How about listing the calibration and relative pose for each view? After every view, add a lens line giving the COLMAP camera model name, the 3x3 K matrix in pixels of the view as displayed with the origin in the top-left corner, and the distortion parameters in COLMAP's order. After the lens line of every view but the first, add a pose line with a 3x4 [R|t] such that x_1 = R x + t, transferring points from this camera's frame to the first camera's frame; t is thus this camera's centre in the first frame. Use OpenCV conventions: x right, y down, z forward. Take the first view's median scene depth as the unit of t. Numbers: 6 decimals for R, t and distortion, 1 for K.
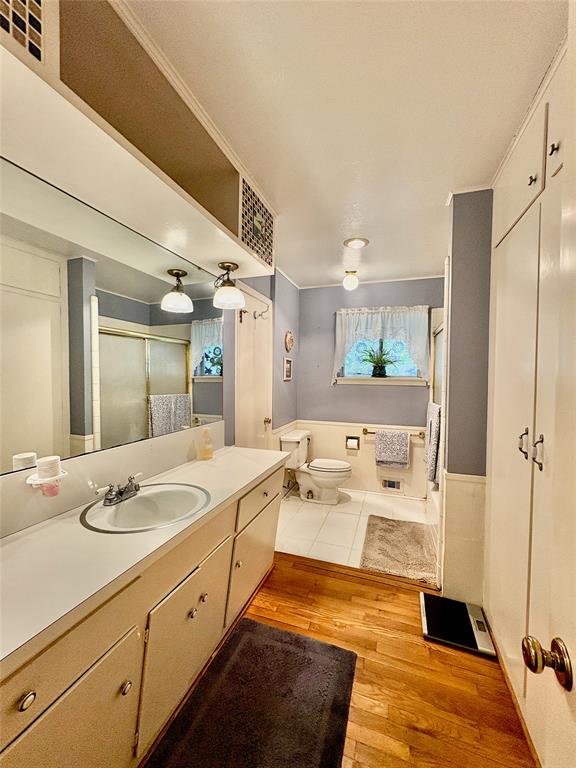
lens RADIAL K [[308.6, 0, 289.0], [0, 308.6, 383.5], [0, 0, 1]] dist [-0.000731, -0.000163]
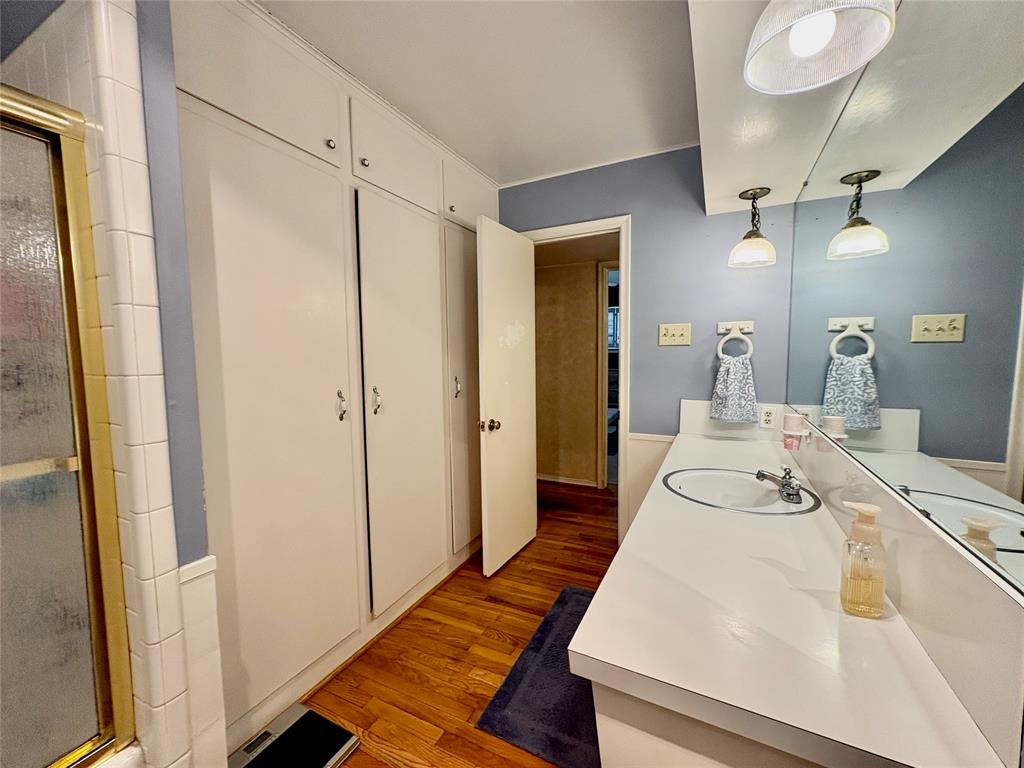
lens RADIAL K [[411.5, 0, 514.2], [0, 411.5, 386.6], [0, 0, 1]] dist [-0.000731, -0.000163]
pose [[-0.993234, -0.014207, 0.115255, 0.032724], [-0.001554, 0.994026, 0.109132, -0.011906], [-0.116117, 0.108215, -0.987323, 2.008676]]
